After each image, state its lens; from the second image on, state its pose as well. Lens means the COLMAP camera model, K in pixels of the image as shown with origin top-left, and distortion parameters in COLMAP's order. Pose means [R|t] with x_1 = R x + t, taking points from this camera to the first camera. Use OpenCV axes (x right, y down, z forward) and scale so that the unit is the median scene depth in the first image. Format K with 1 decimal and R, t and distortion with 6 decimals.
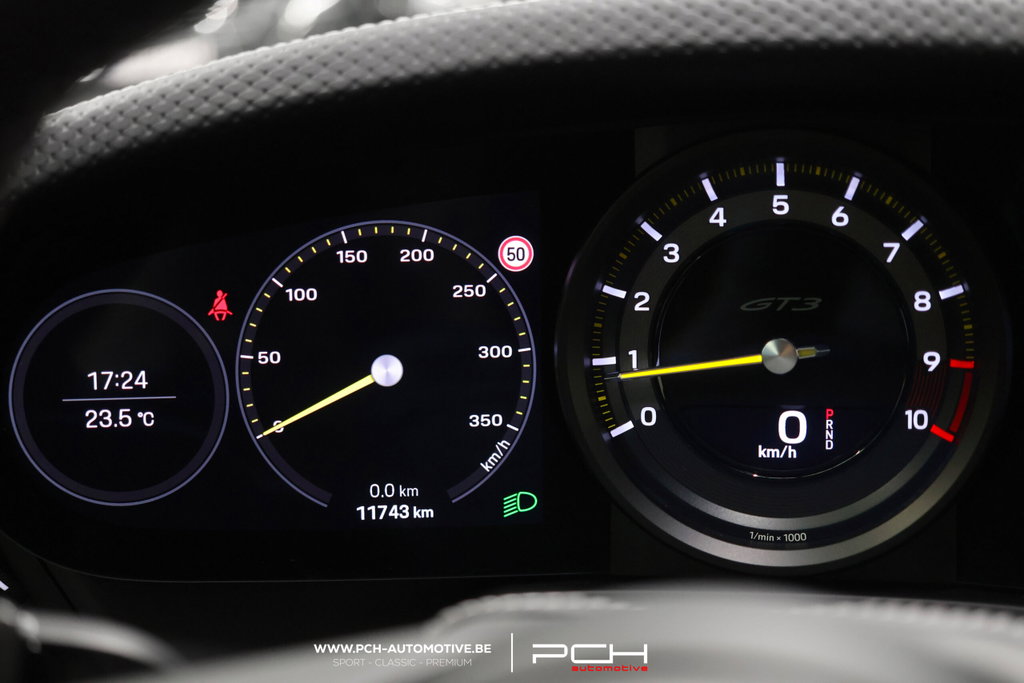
lens RADIAL K [[1692.8, 0, 510.2], [0, 1692.8, 339.1], [0, 0, 1]] dist [-0.133311, 0.000000]
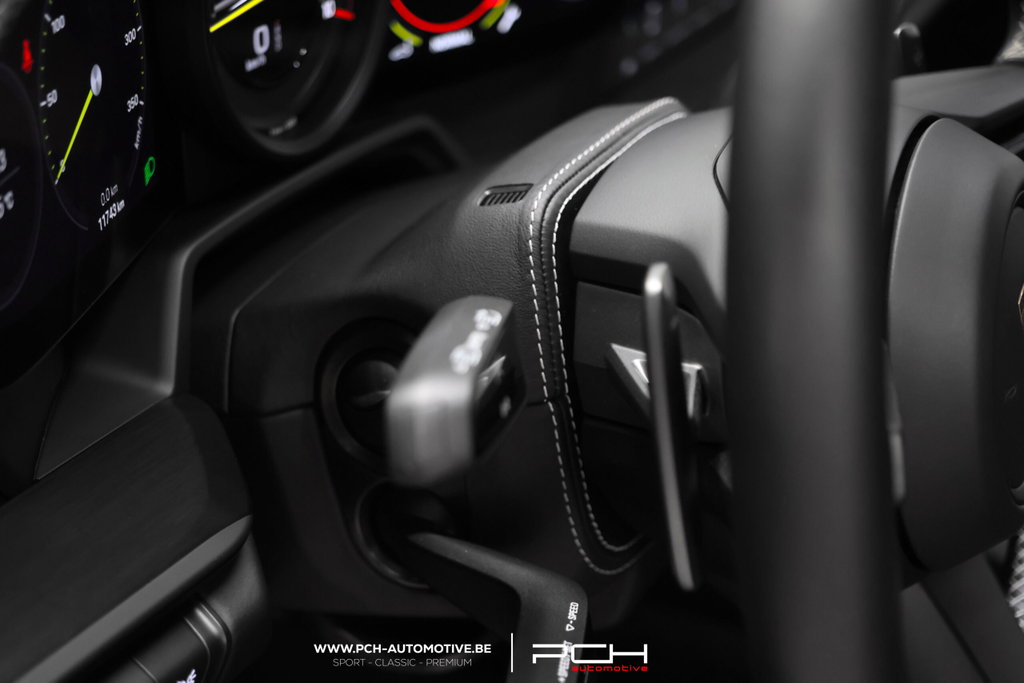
lens RADIAL K [[1692.8, 0, 511.7], [0, 1692.8, 339.7], [0, 0, 1]] dist [-0.133311, 0.000000]
pose [[0.245419, -0.393541, 0.885943, -0.966238], [0.092920, 0.919234, 0.382589, -0.199495], [-0.964954, -0.011573, 0.262165, 0.508217]]
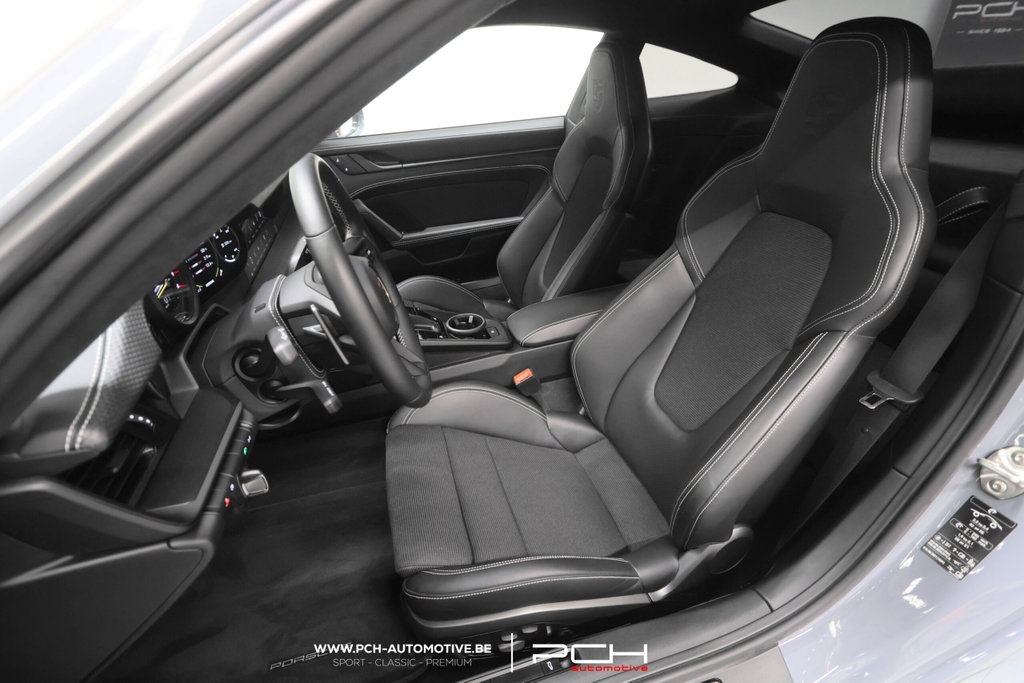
lens RADIAL K [[470.1, 0, 509.4], [0, 470.1, 341.4], [0, 0, 1]] dist [-0.024489, 0.004051]
pose [[-0.458360, -0.395627, 0.795855, -1.322820], [0.227714, 0.813293, 0.535444, -0.321226], [-0.859100, 0.426654, -0.282691, 0.609549]]
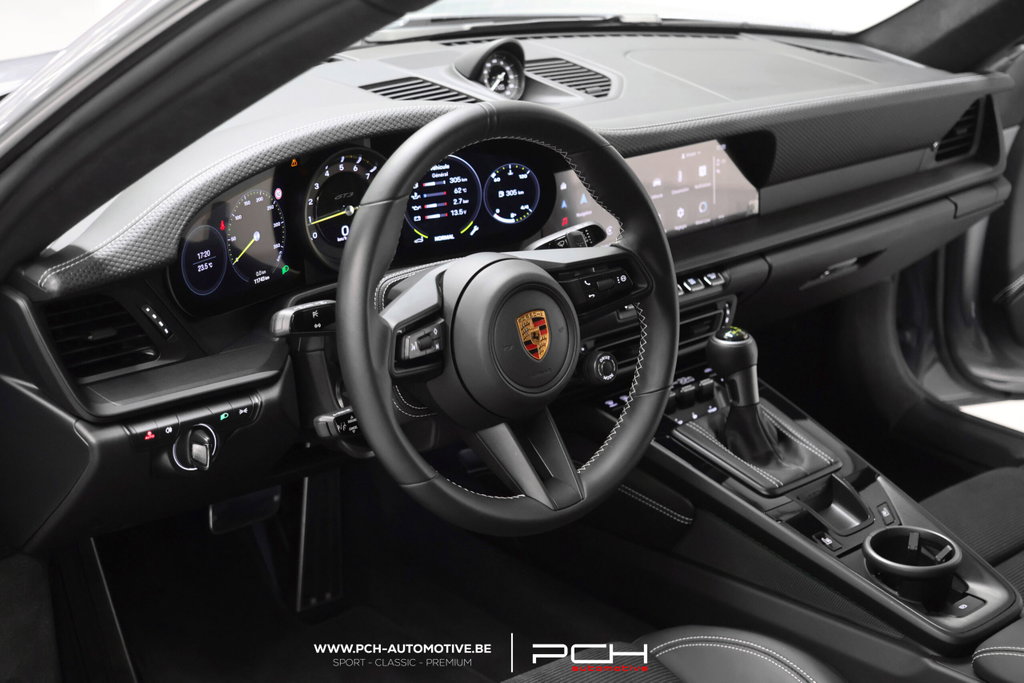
lens RADIAL K [[1692.8, 0, 556.9], [0, 1692.8, 325.5], [0, 0, 1]] dist [-0.133311, 0.000000]
pose [[0.579180, -0.223086, 0.784081, -2.331656], [0.119181, 0.974664, 0.189275, -0.360418], [-0.806440, -0.016177, 0.591094, -1.382220]]
